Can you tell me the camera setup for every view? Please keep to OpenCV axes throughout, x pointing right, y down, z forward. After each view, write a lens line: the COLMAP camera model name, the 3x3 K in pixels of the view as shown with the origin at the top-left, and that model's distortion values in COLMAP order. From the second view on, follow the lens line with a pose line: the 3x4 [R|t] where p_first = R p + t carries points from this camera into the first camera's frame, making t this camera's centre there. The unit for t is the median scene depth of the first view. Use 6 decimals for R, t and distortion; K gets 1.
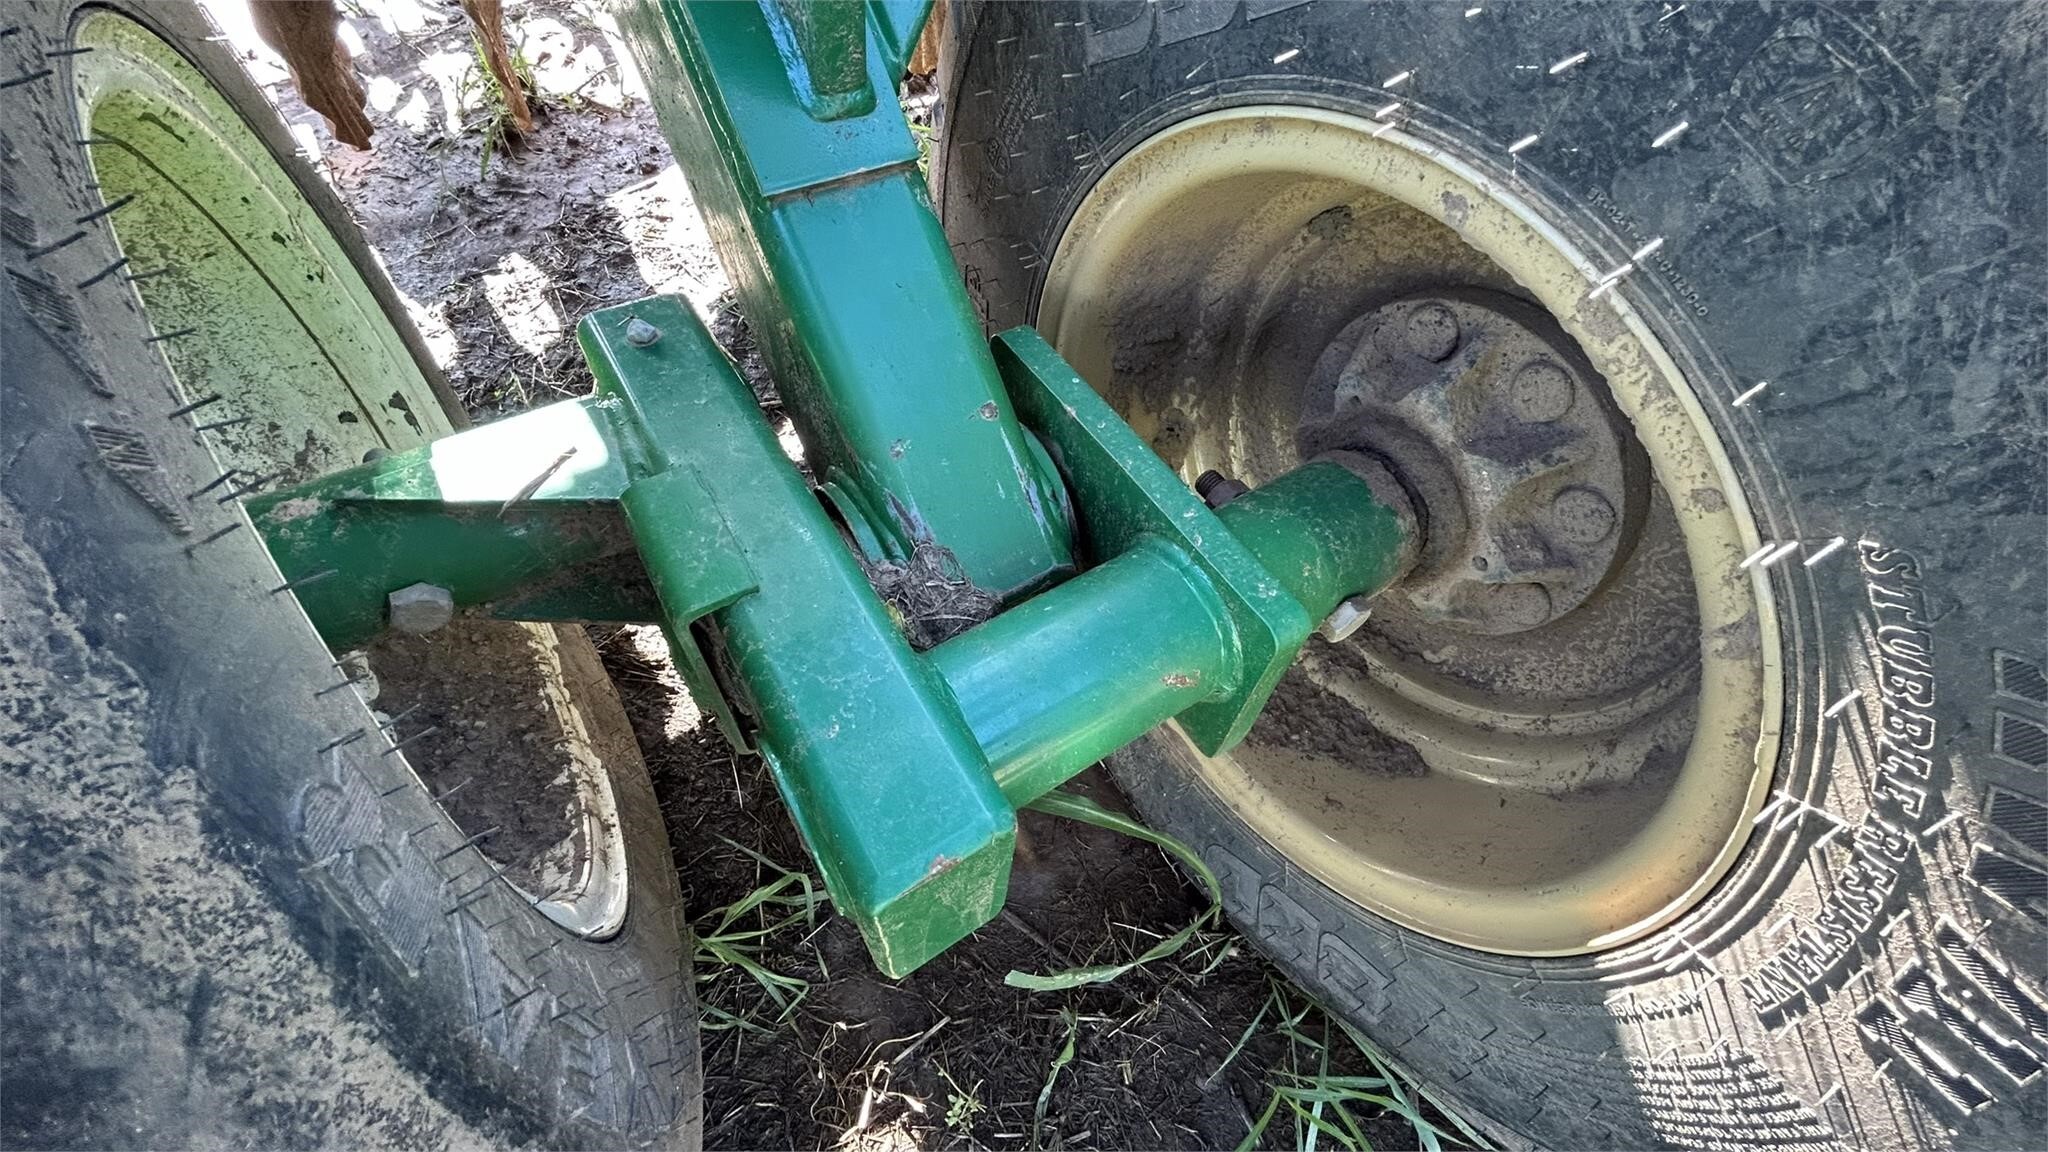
lens RADIAL K [[829.4, 0, 1025.8], [0, 829.4, 576.7], [0, 0, 1]] dist [-0.001100, 0.001145]
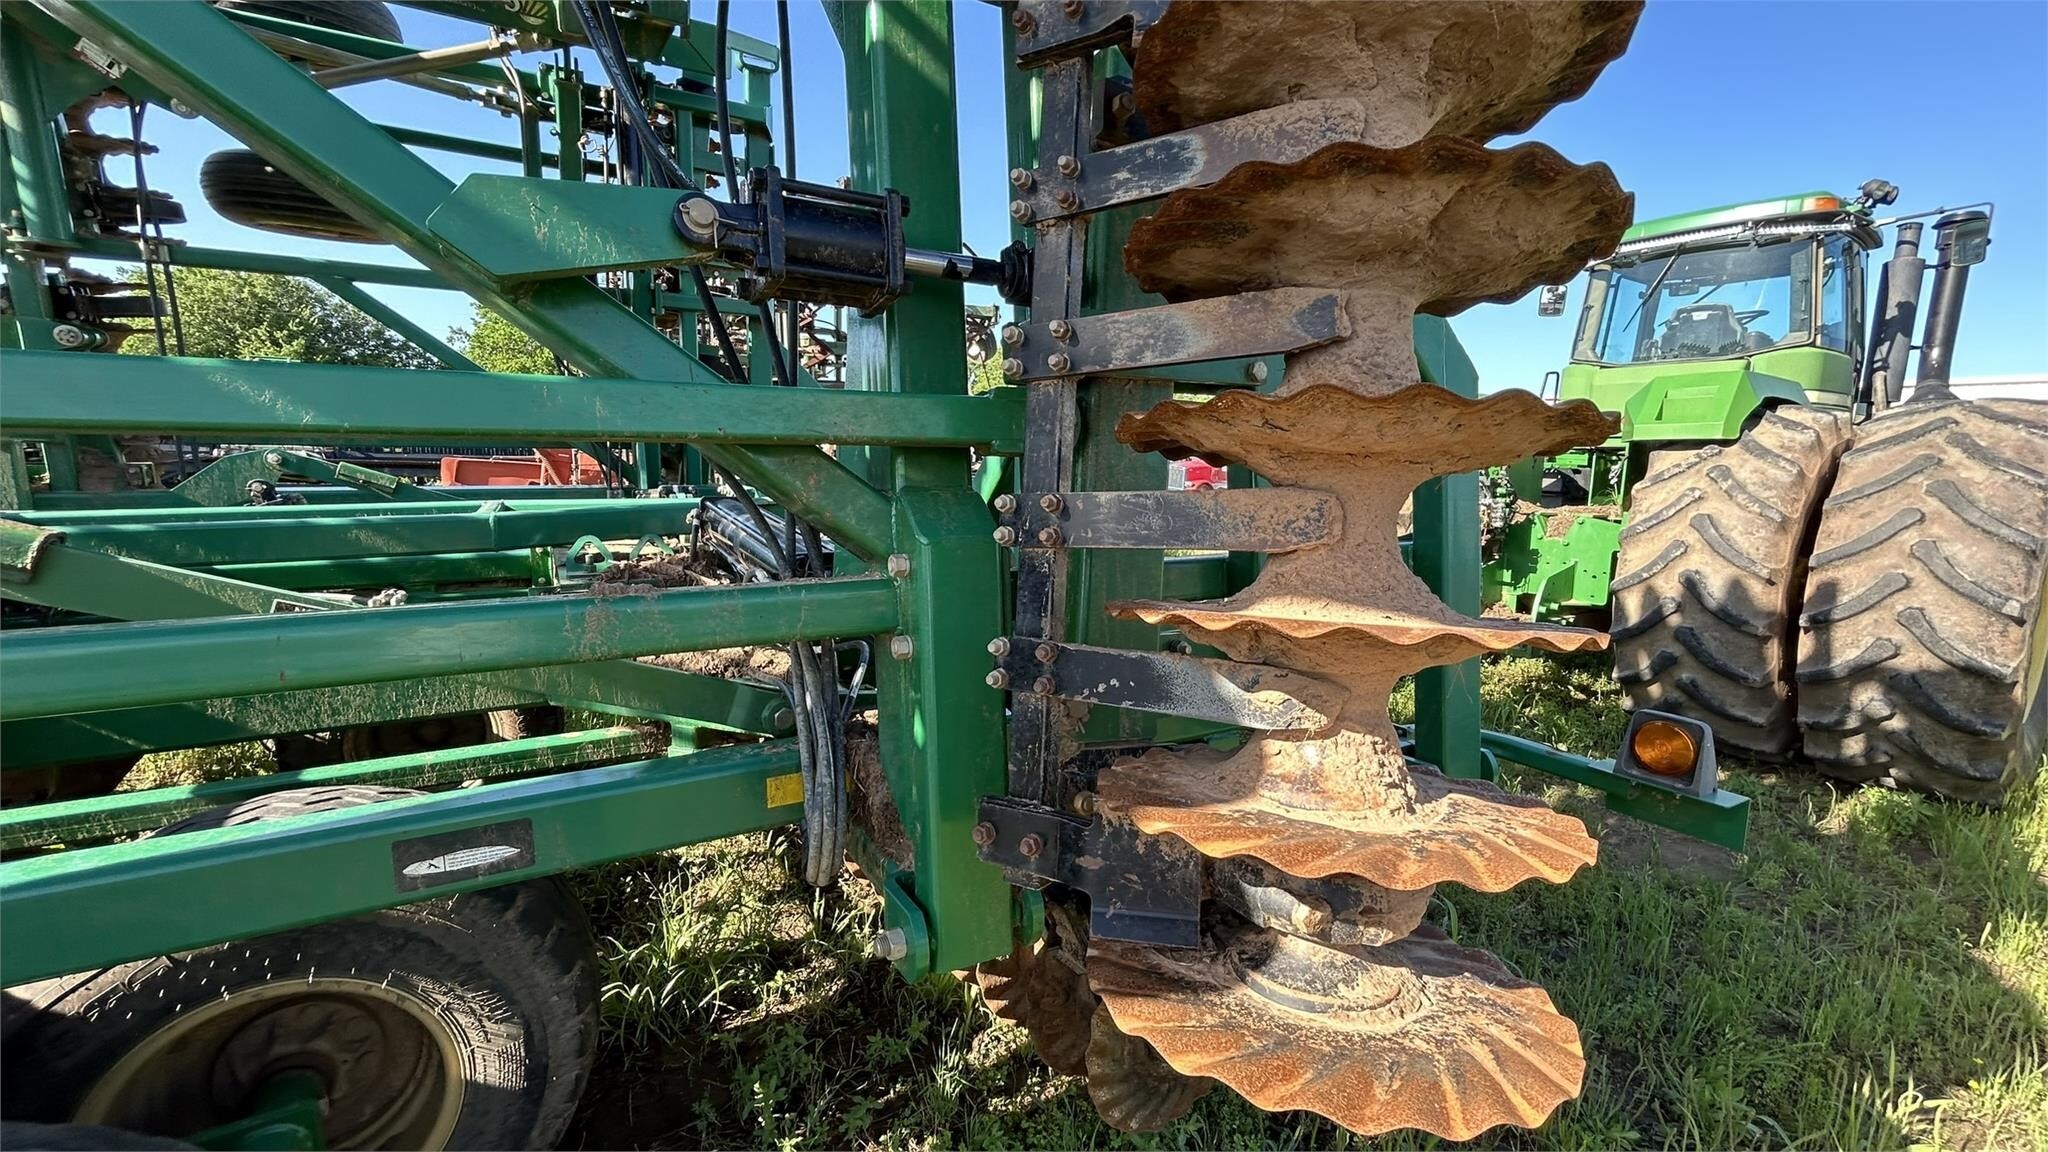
lens RADIAL K [[829.4, 0, 1015.7], [0, 829.4, 576.0], [0, 0, 1]] dist [-0.001100, 0.001145]
pose [[0.037400, -0.218608, 0.975096, -3.165473], [0.818255, 0.566835, 0.095695, 1.148398], [-0.573638, 0.794298, 0.200077, -3.962840]]
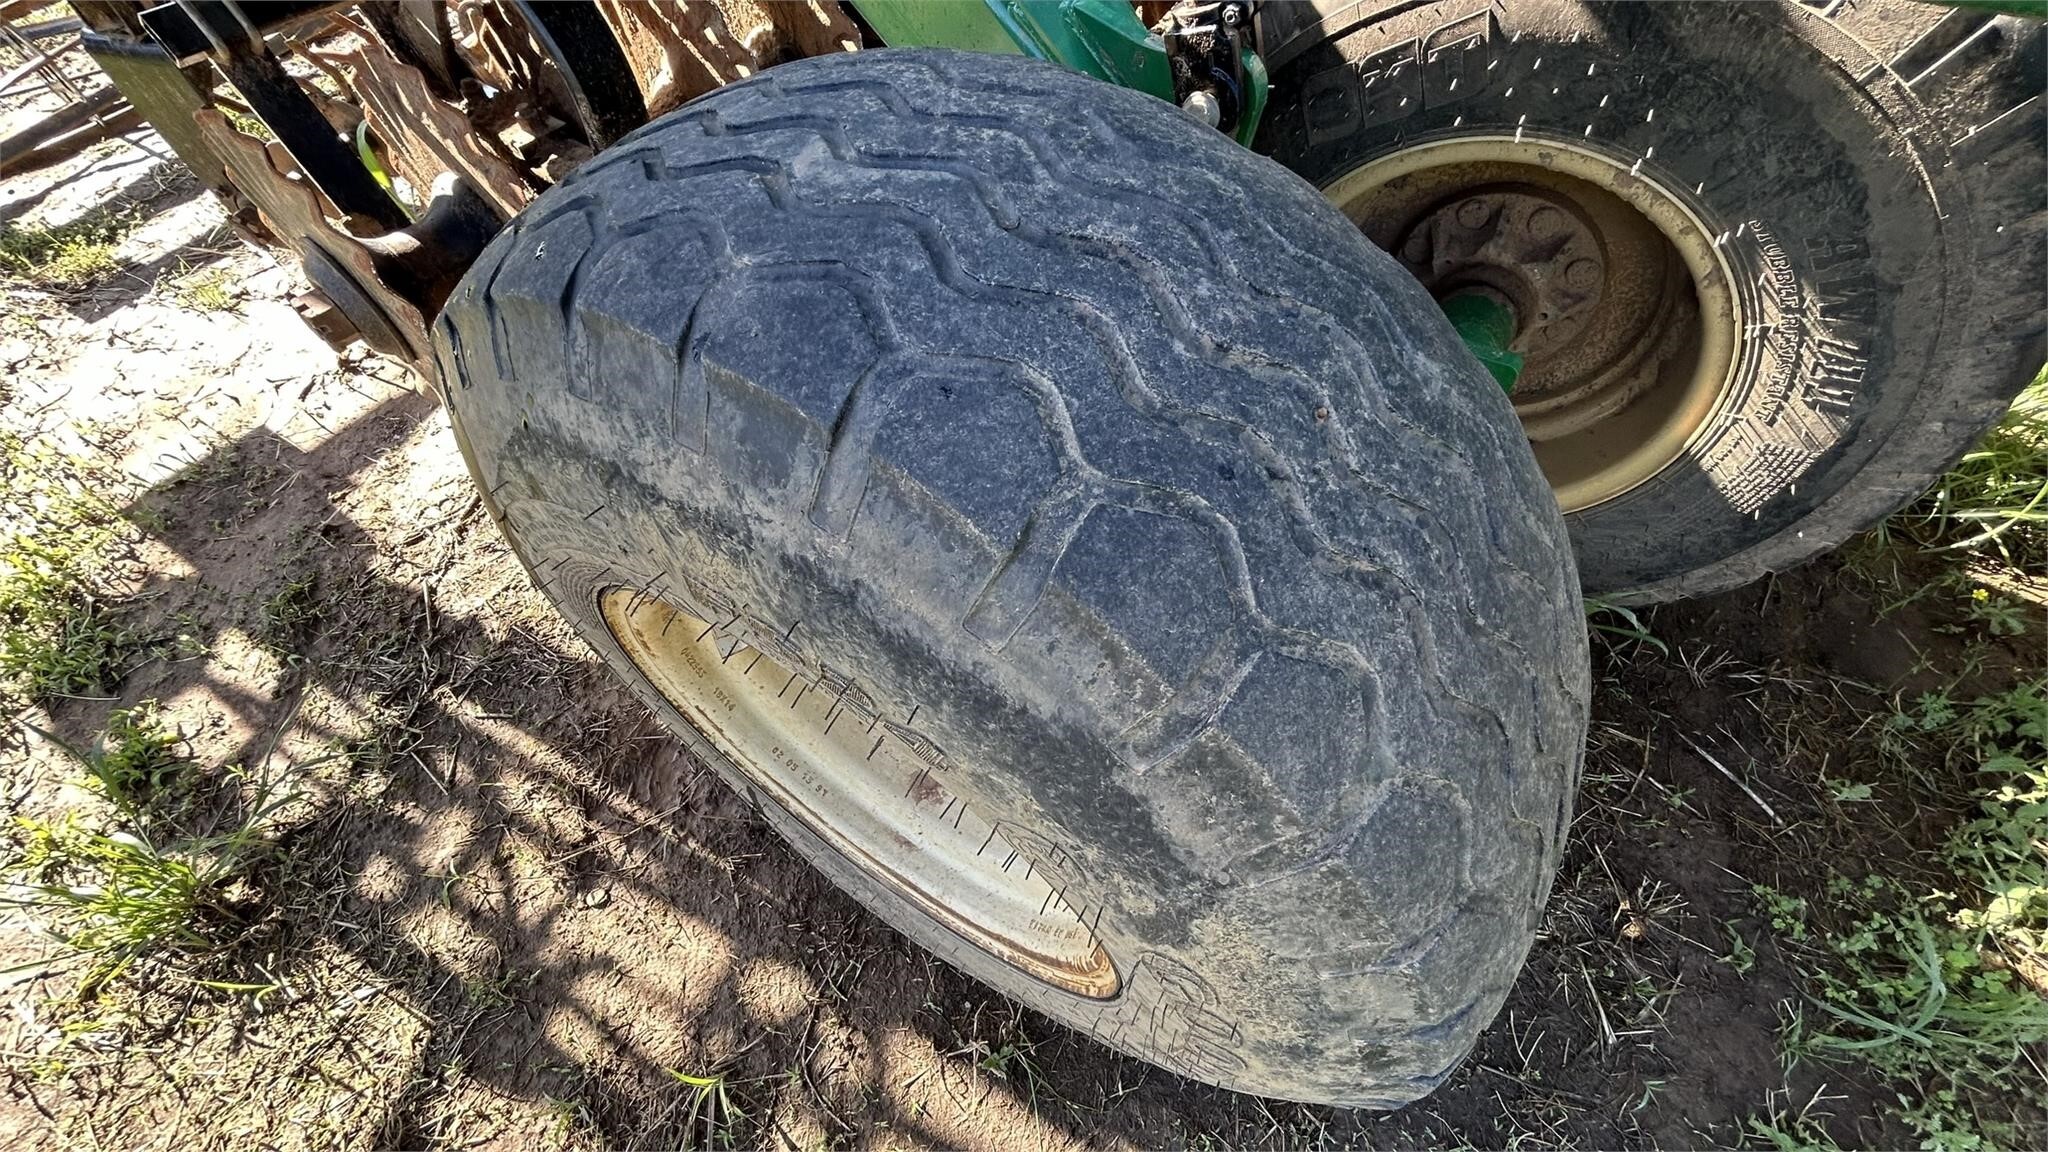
lens RADIAL K [[829.4, 0, 1020.4], [0, 829.4, 573.8], [0, 0, 1]] dist [-0.001100, 0.001145]
pose [[0.896960, -0.410443, 0.164314, -1.917638], [0.411302, 0.910993, 0.030368, -0.051212], [-0.162154, 0.040343, 0.985940, -1.184629]]
